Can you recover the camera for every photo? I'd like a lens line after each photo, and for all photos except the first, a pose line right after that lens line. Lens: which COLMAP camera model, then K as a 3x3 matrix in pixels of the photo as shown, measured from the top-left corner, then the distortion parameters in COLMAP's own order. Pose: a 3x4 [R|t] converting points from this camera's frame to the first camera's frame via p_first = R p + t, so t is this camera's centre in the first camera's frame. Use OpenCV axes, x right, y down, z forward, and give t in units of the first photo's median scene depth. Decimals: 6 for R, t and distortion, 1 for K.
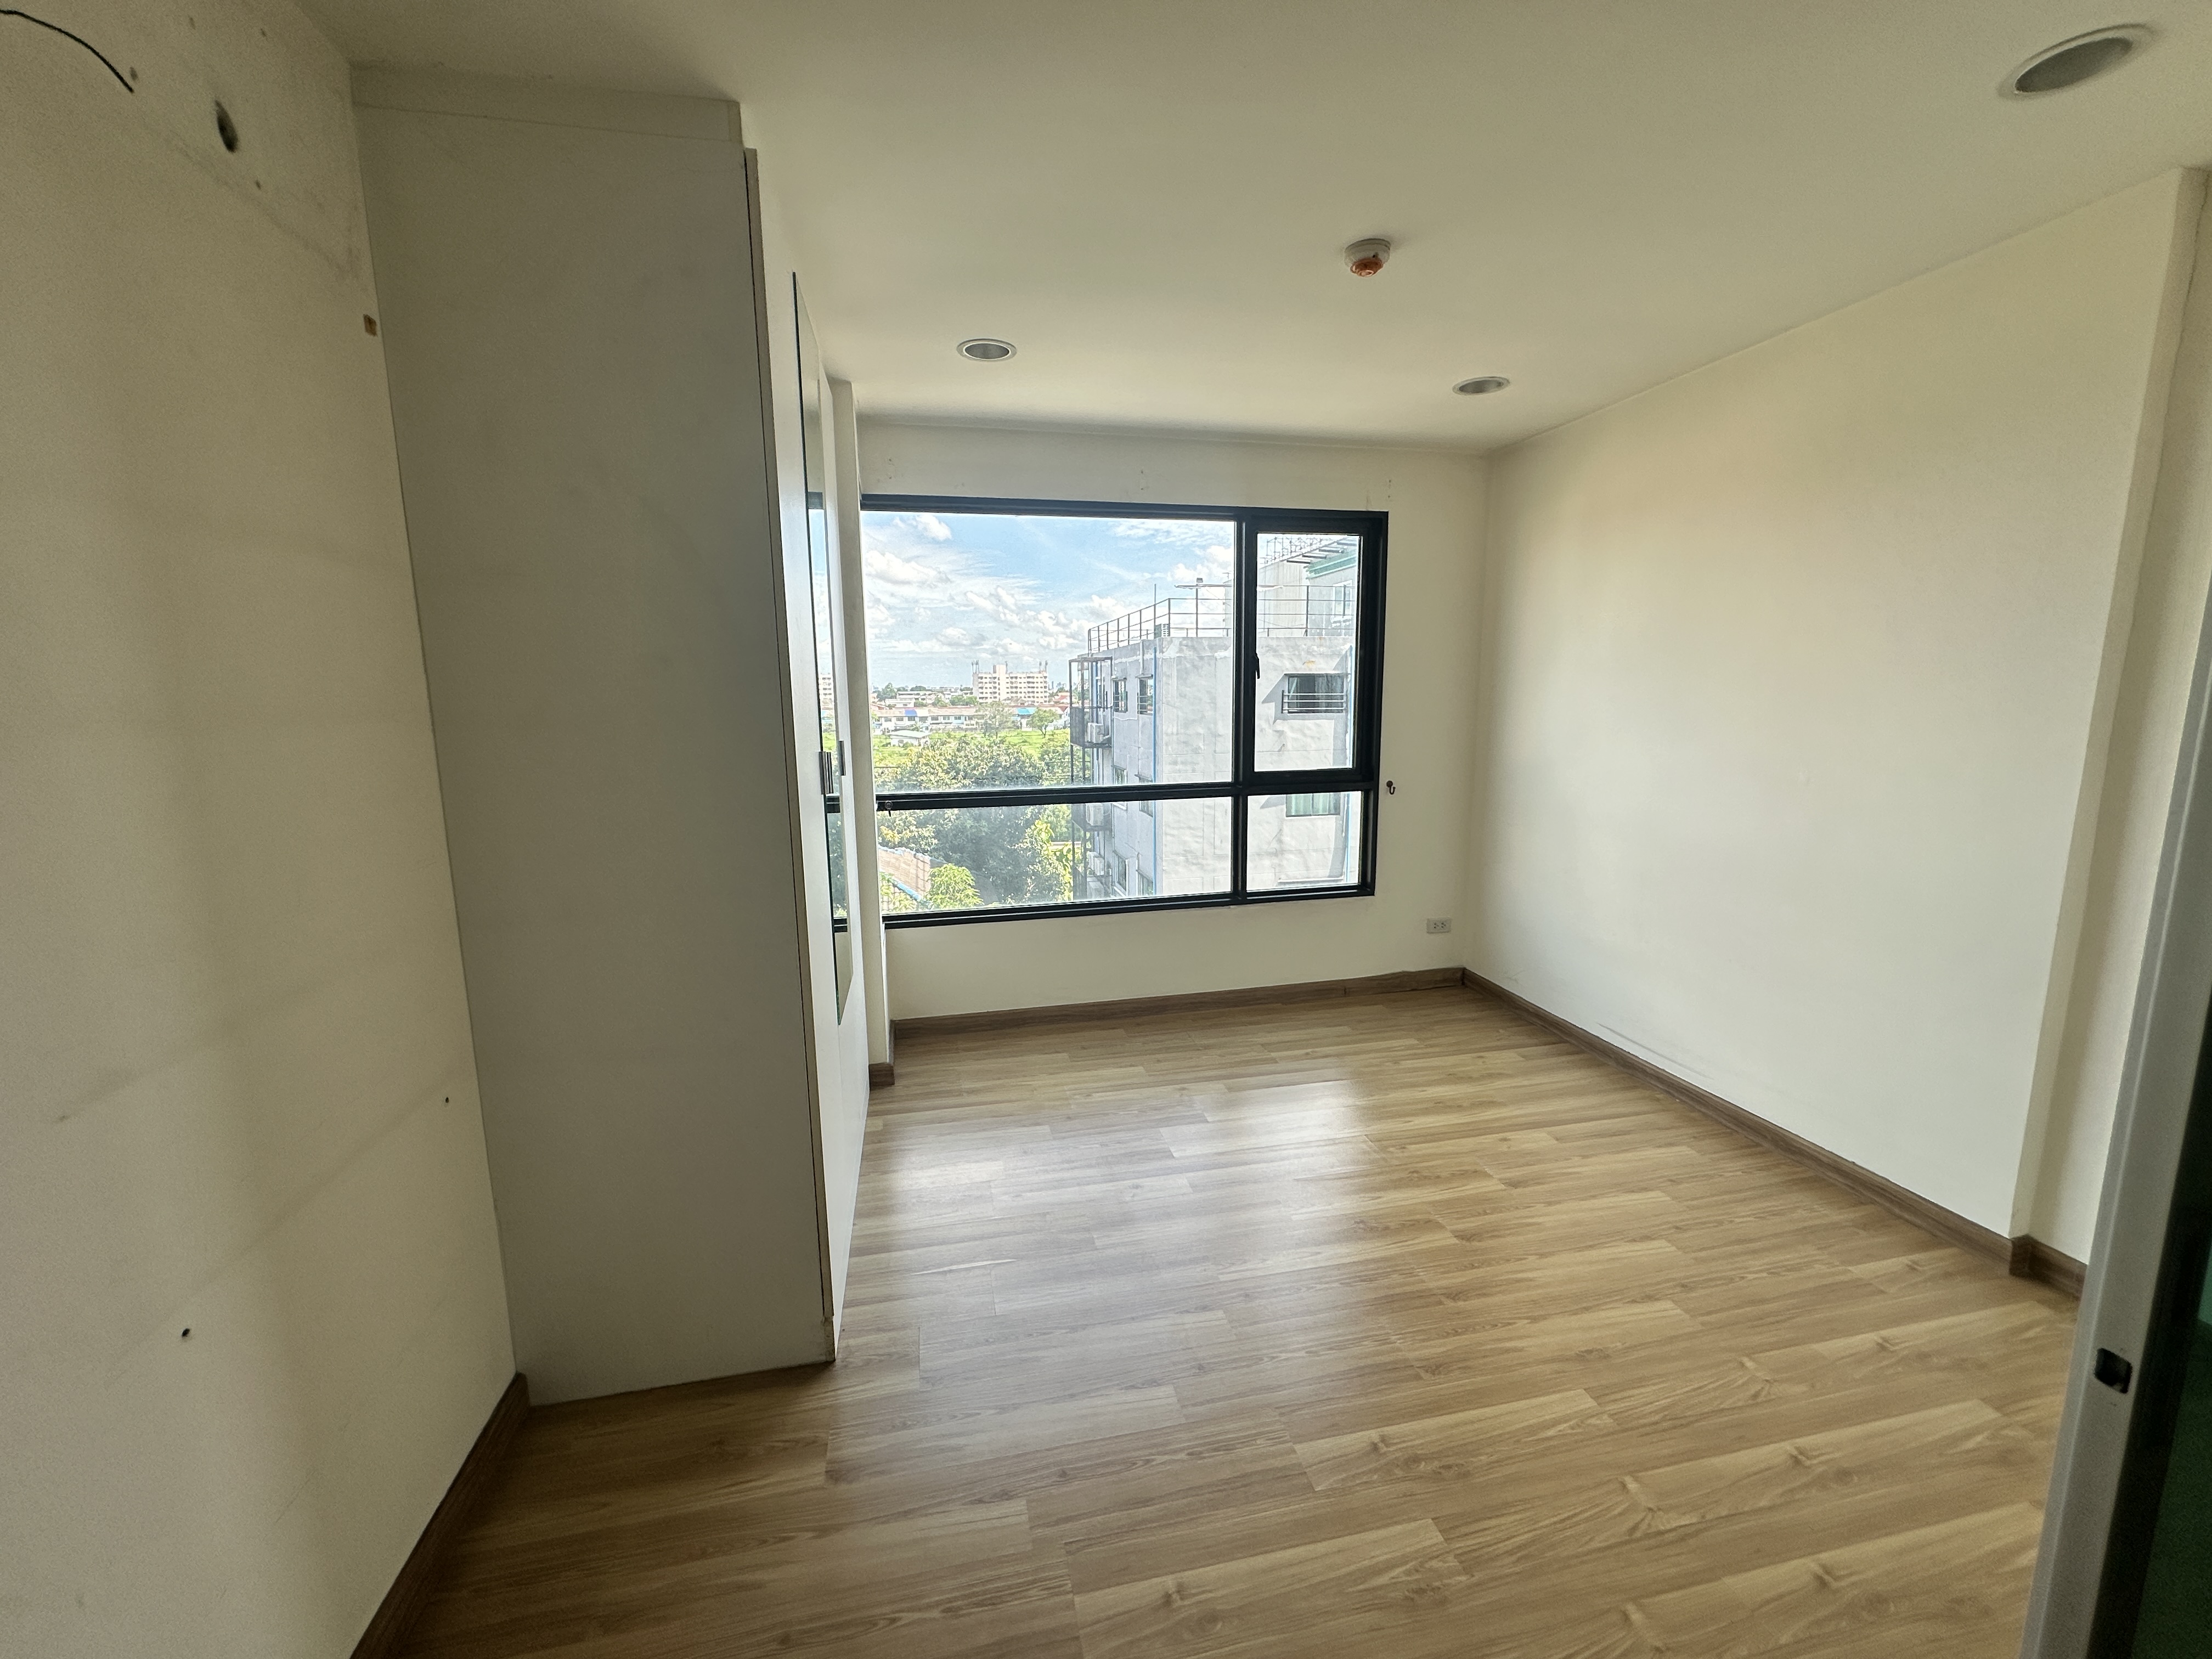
lens RADIAL K [[890.5, 0, 1108.9], [0, 890.5, 827.4], [0, 0, 1]] dist [0.008204, 0.000235]
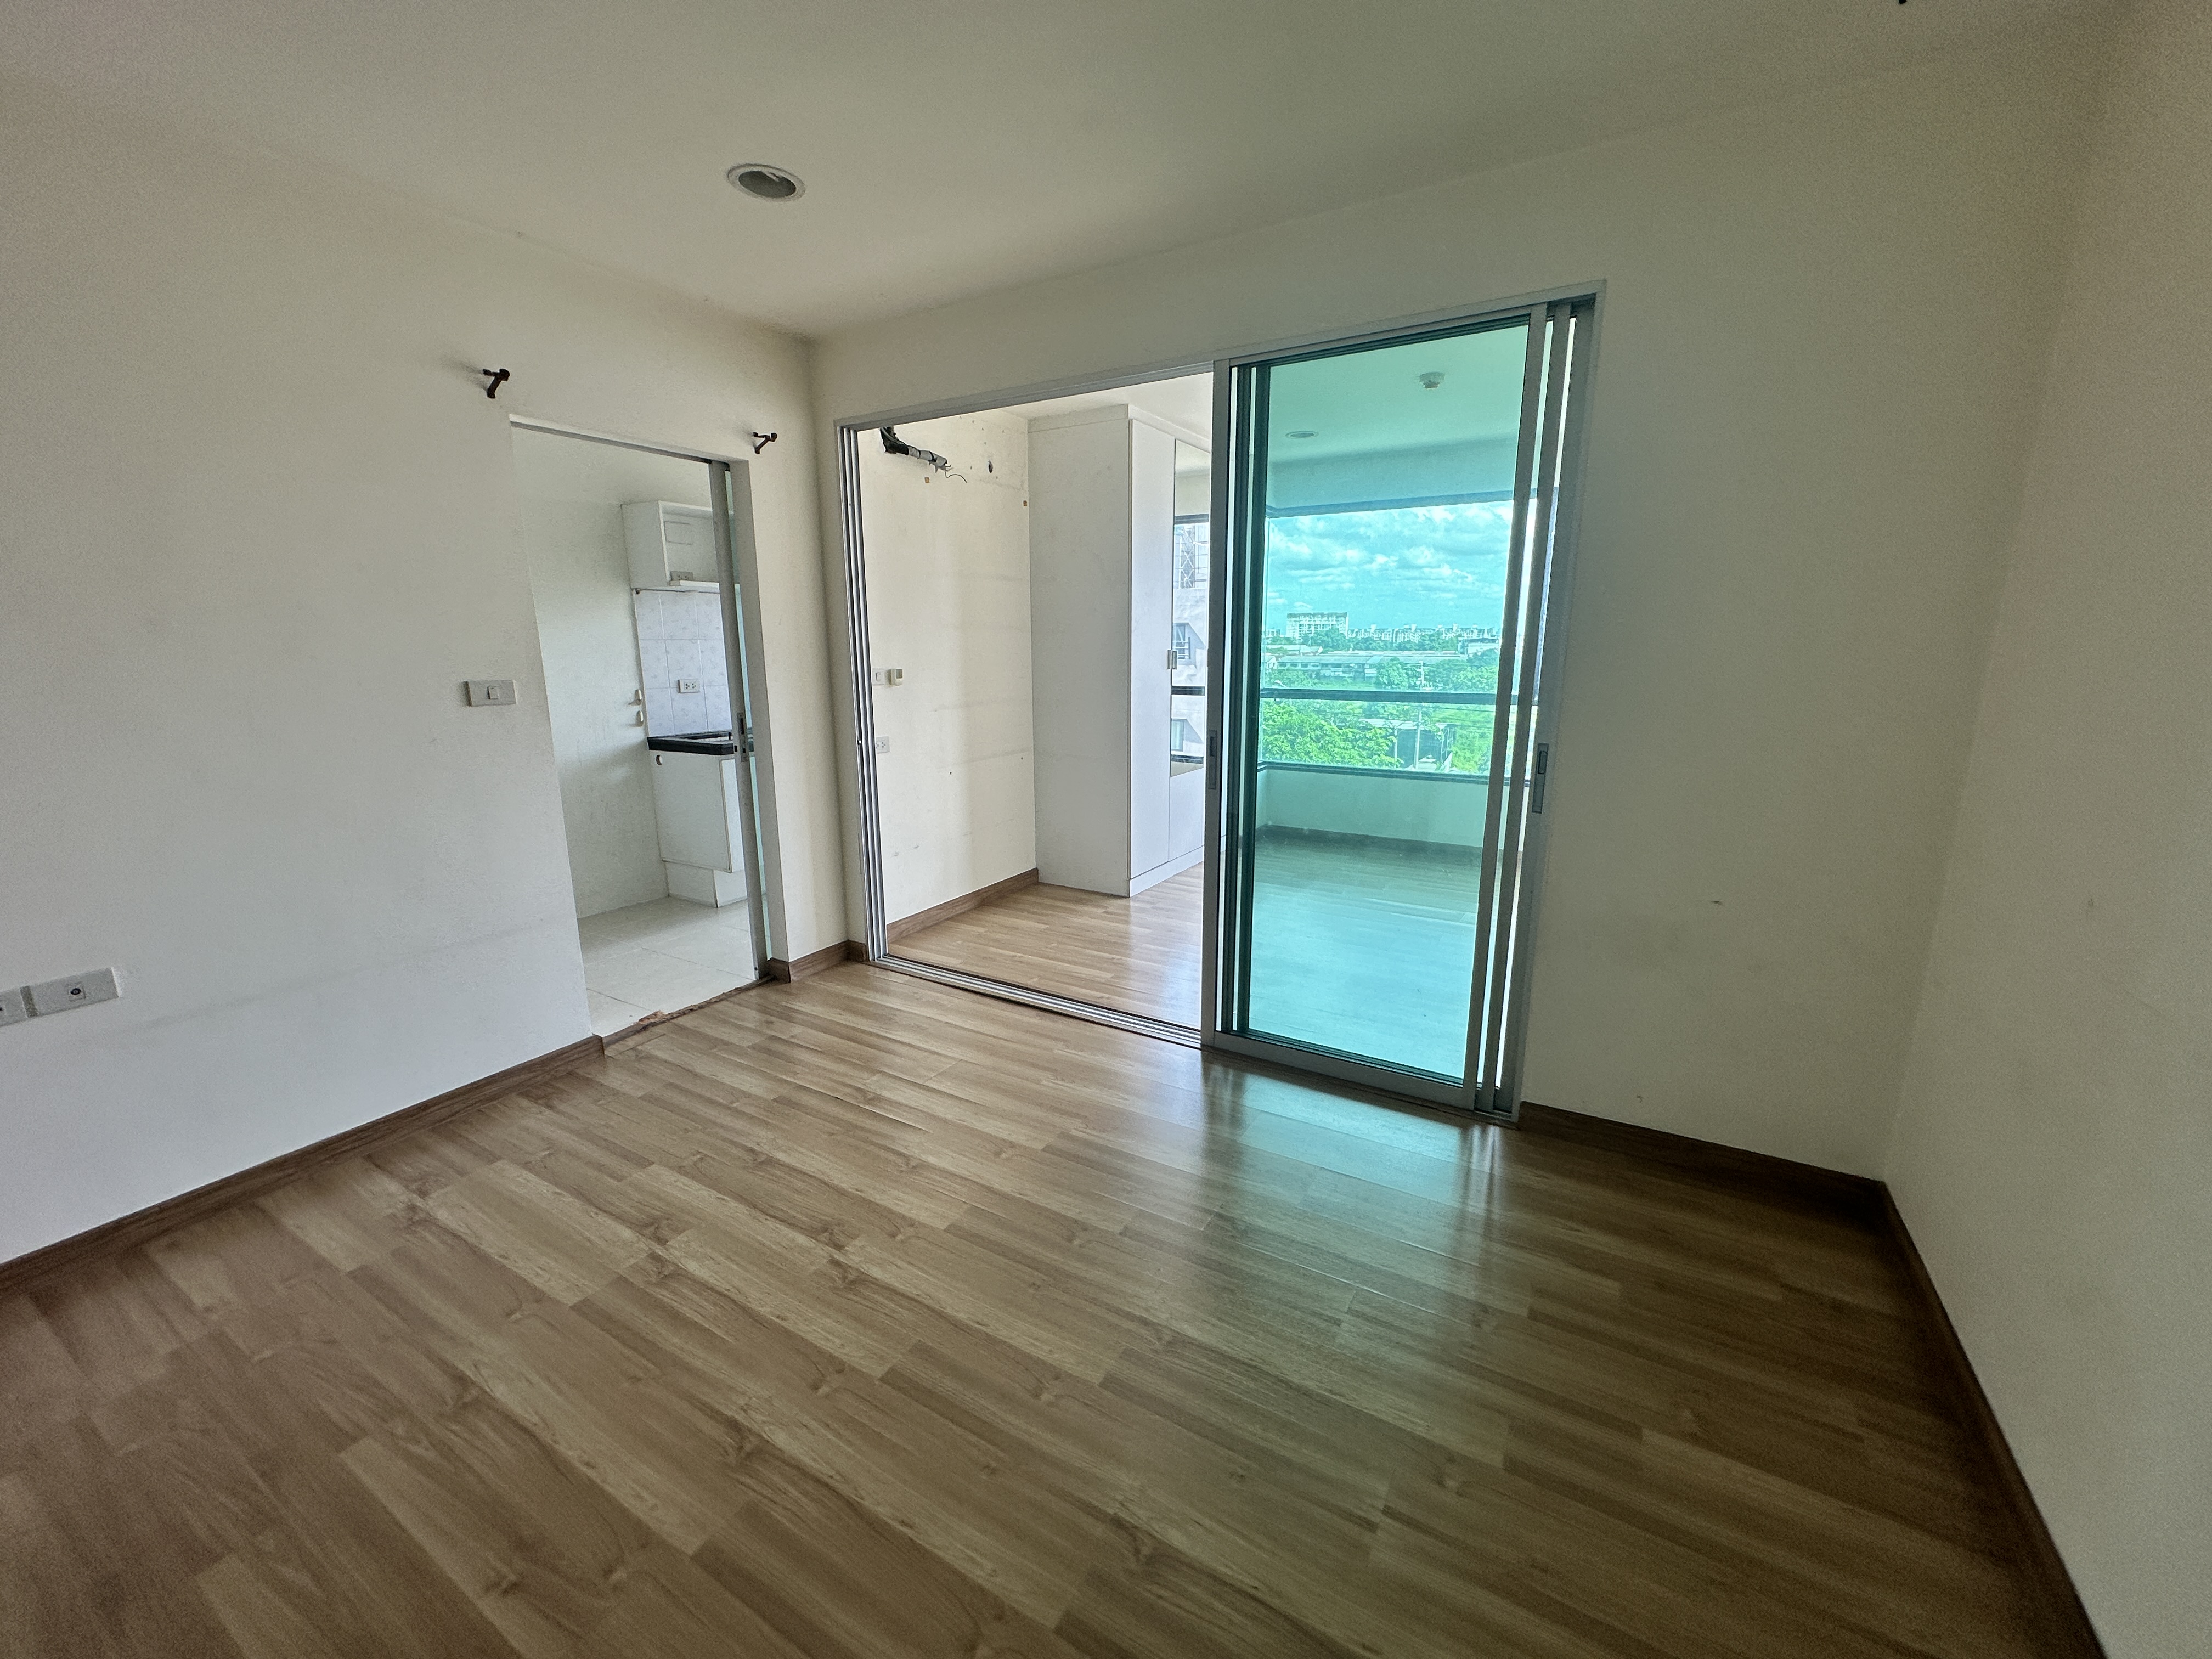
lens RADIAL K [[890.5, 0, 1104.6], [0, 890.5, 830.9], [0, 0, 1]] dist [0.008204, 0.000235]
pose [[0.730155, 0.146866, -0.667311, 1.406701], [-0.105861, 0.989149, 0.101867, 0.190495], [0.675032, -0.003737, 0.737779, -0.959431]]
